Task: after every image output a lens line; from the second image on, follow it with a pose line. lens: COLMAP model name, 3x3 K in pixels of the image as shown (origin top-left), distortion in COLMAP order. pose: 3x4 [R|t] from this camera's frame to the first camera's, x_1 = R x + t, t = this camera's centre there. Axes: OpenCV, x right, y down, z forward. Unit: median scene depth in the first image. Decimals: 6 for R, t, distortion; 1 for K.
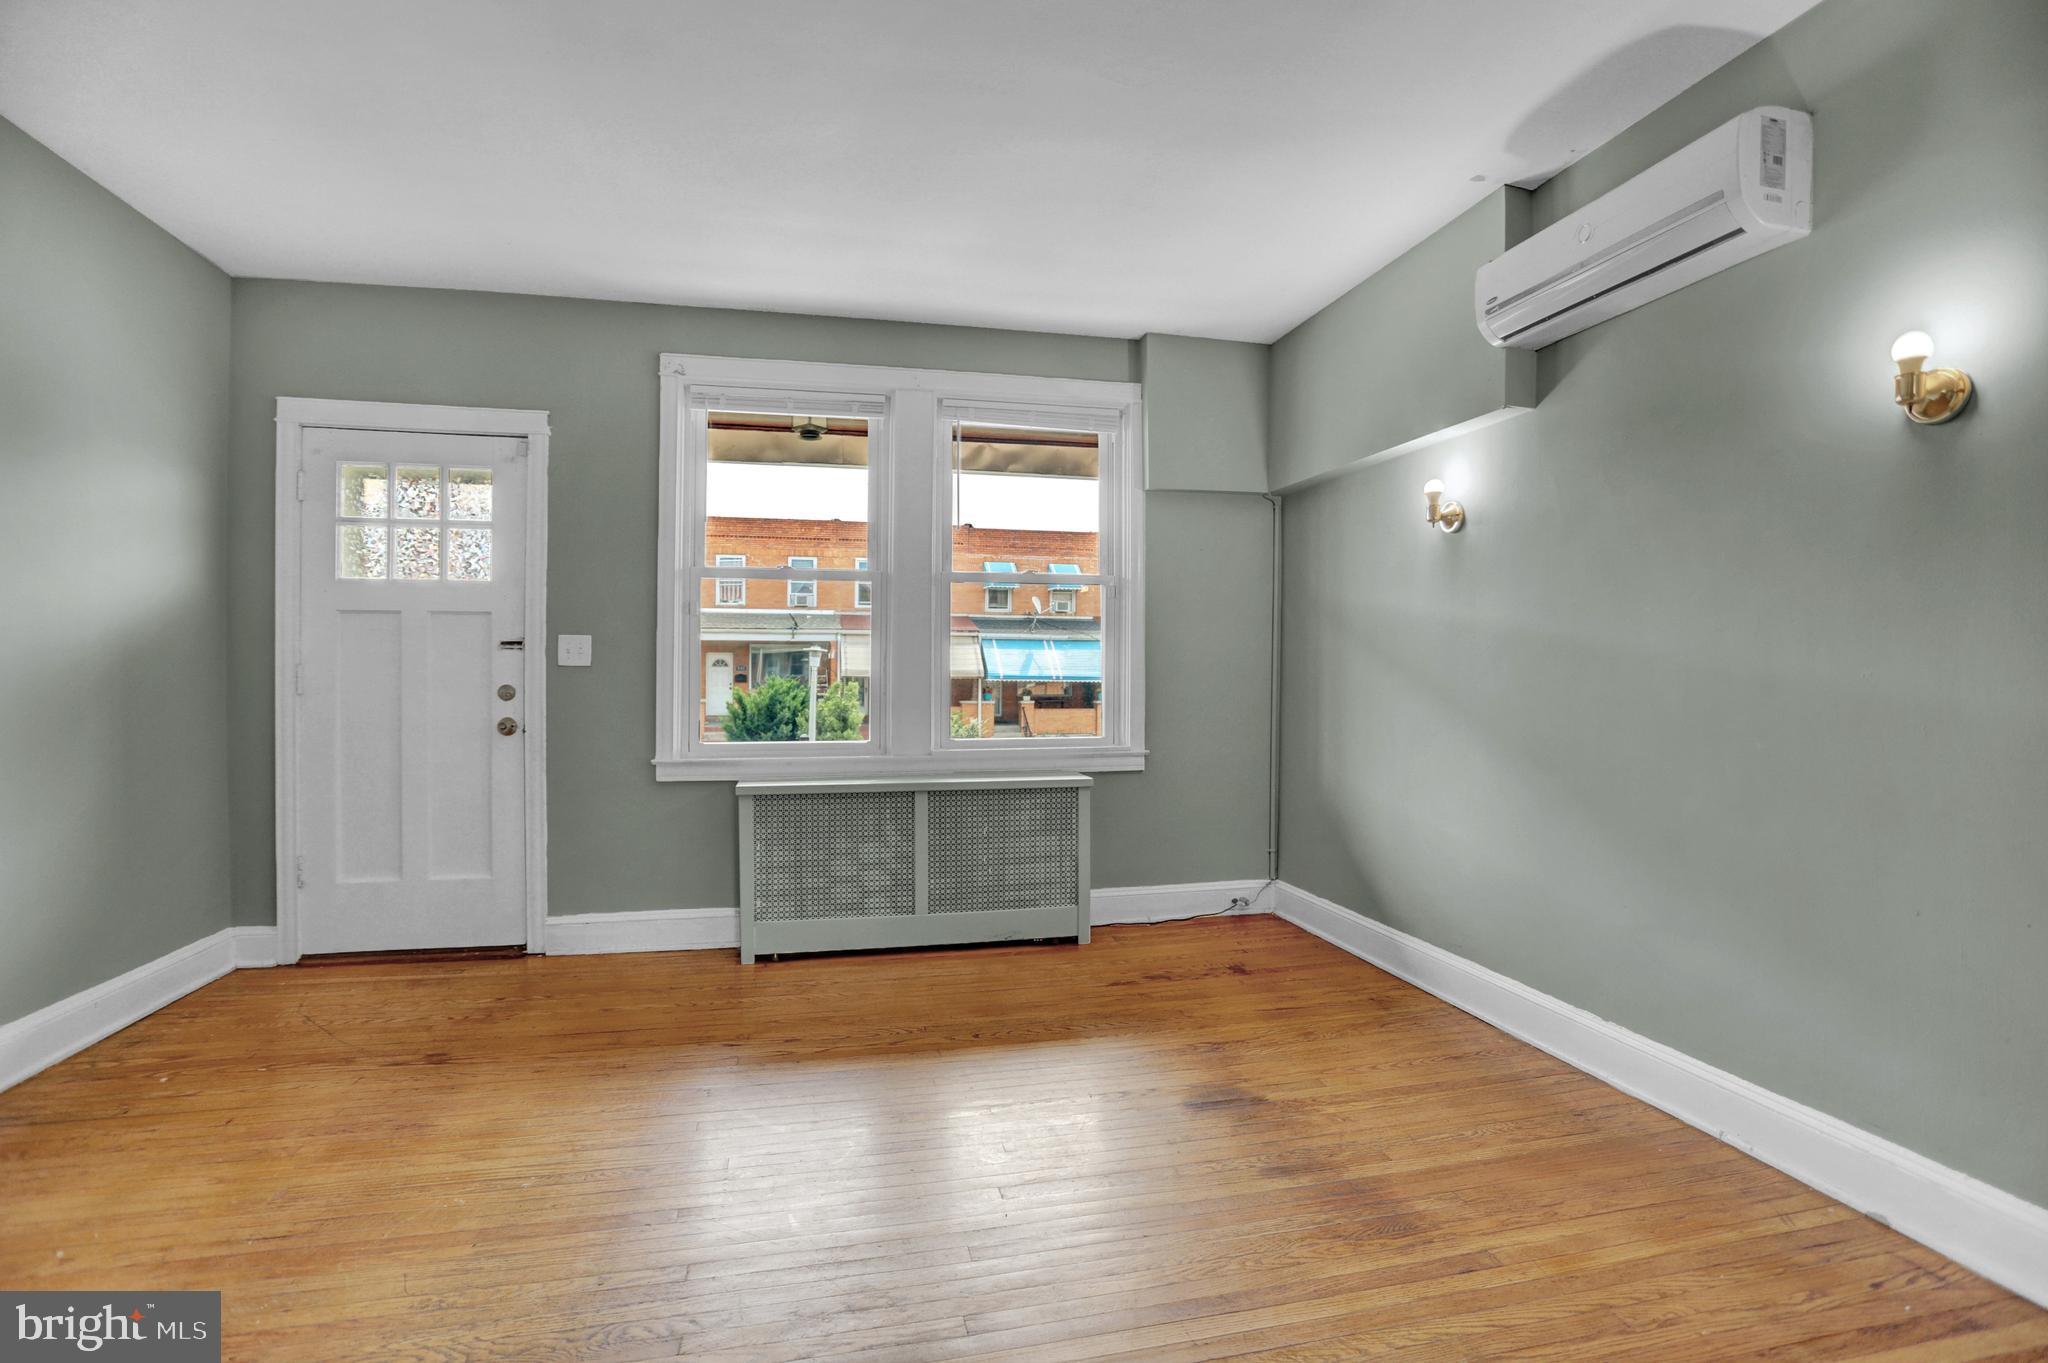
lens RADIAL K [[989.1, 0, 1035.4], [0, 989.1, 680.1], [0, 0, 1]] dist [-0.079622, 0.039165]
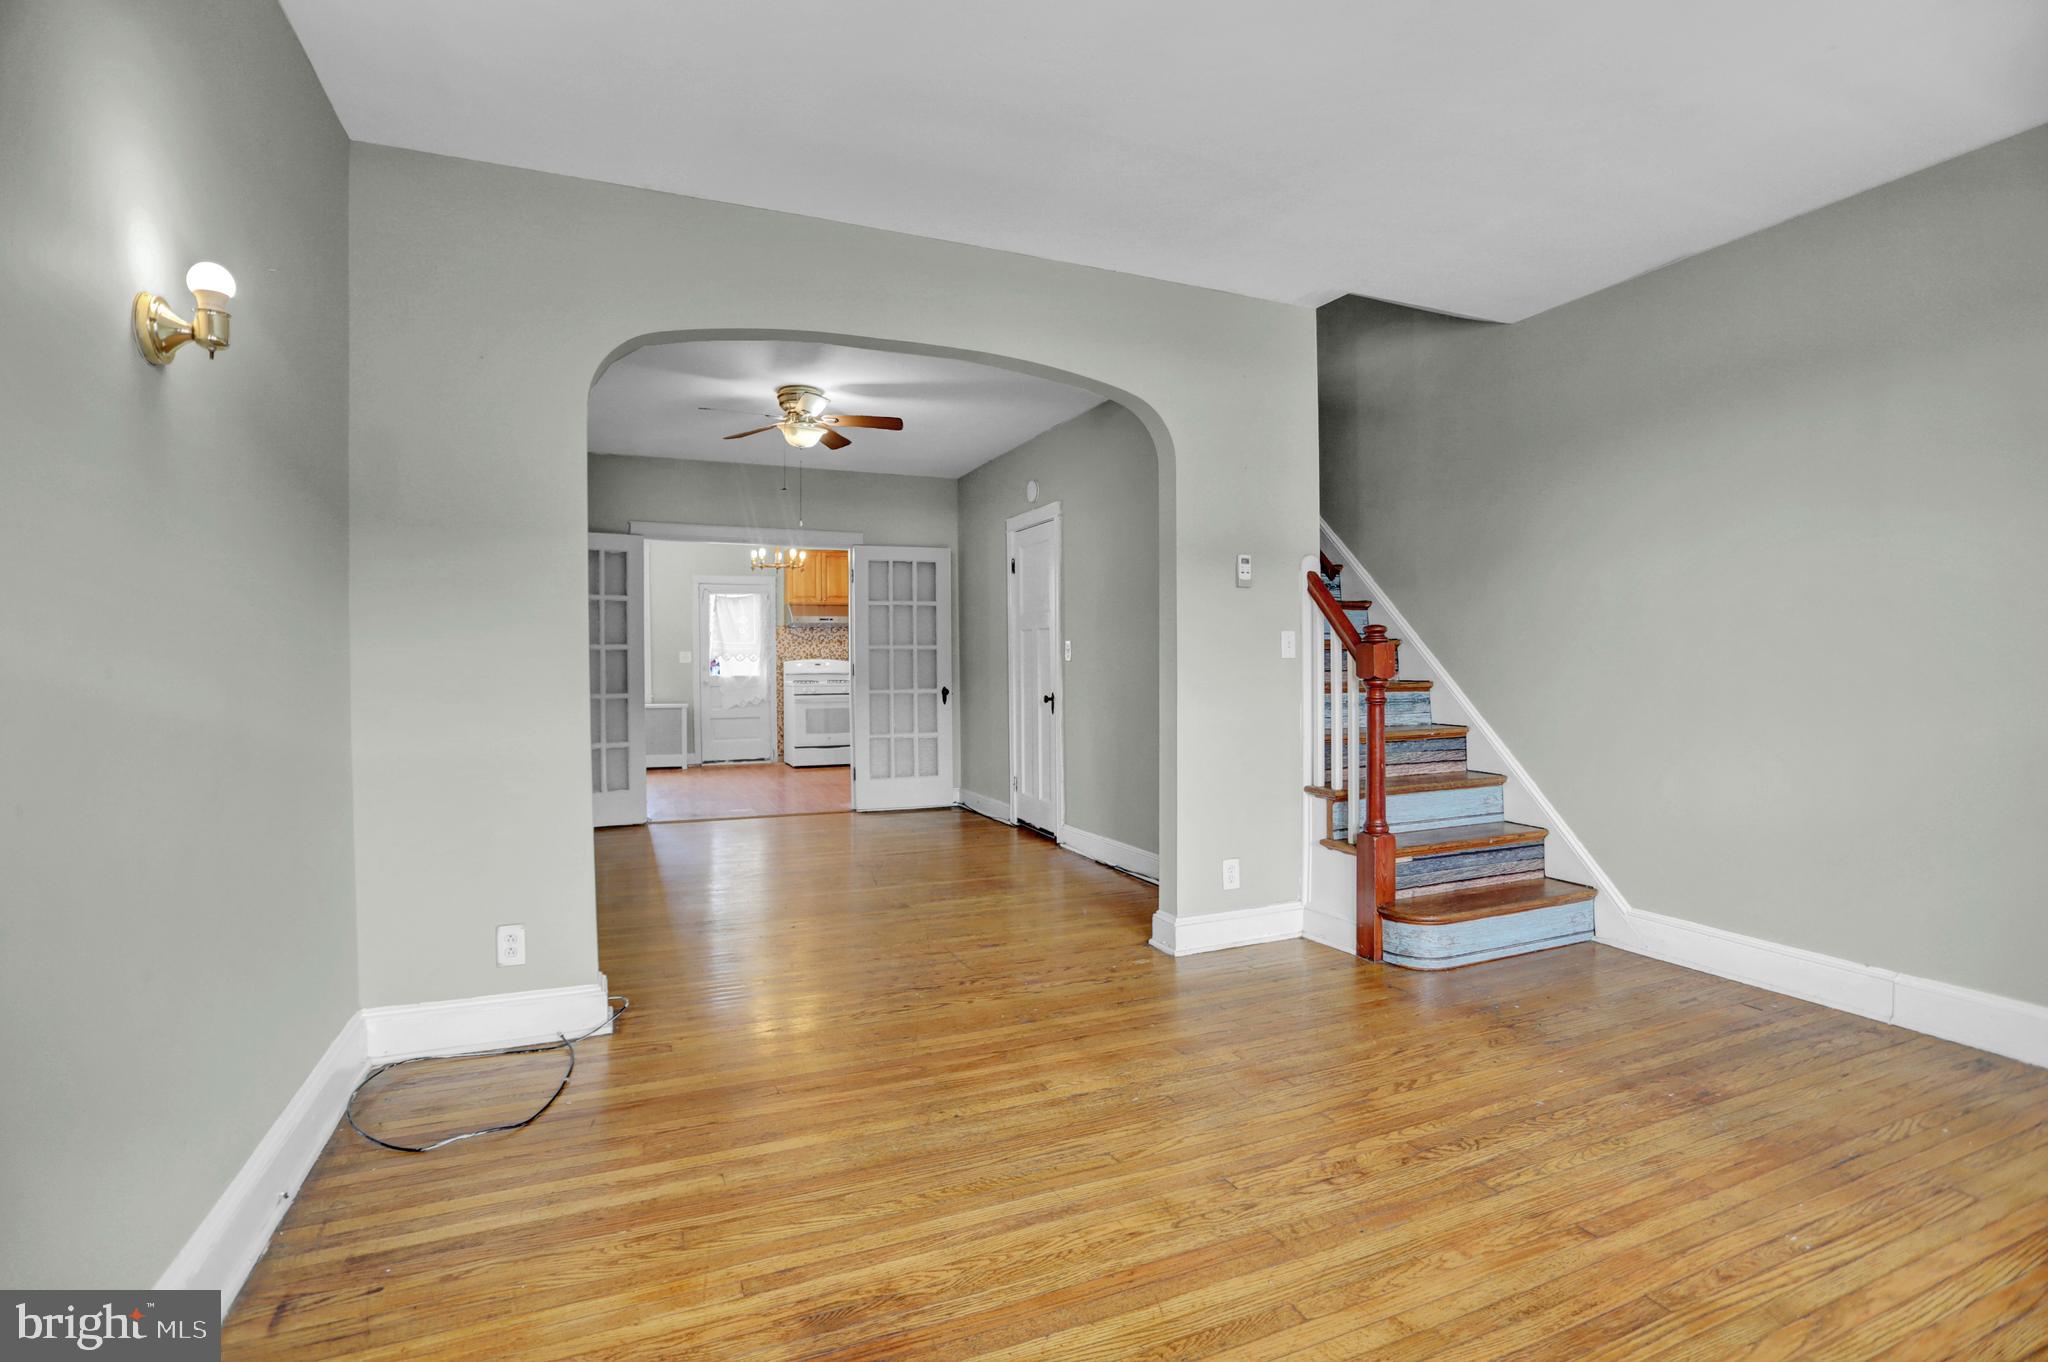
lens RADIAL K [[989.1, 0, 1035.4], [0, 989.1, 679.6], [0, 0, 1]] dist [-0.079622, 0.039165]
pose [[-0.983661, 0.006340, -0.179917, 0.175895], [0.001717, 0.999665, 0.025840, -0.009509], [0.180021, 0.025109, -0.983342, 0.951094]]
